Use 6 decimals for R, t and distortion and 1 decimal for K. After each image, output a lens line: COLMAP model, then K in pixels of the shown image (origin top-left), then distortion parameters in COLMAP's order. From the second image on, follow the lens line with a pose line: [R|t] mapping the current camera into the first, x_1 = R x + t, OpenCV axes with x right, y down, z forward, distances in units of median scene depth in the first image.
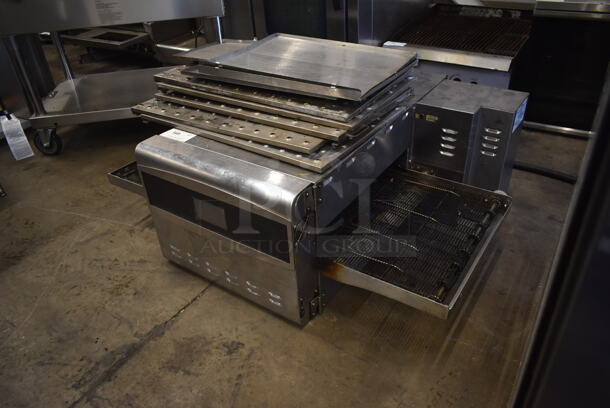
lens RADIAL K [[468.9, 0, 305.0], [0, 468.9, 204.0], [0, 0, 1]] dist [-0.011295, -0.004546]
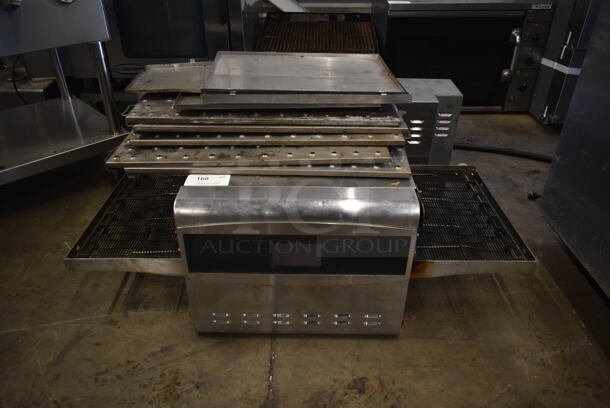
lens RADIAL K [[468.9, 0, 305.0], [0, 468.9, 204.0], [0, 0, 1]] dist [-0.011295, -0.004546]
pose [[0.827522, -0.258294, 0.498488, -0.568157], [0.269657, 0.961625, 0.050623, -0.105247], [-0.492434, 0.092529, 0.865417, 0.207134]]
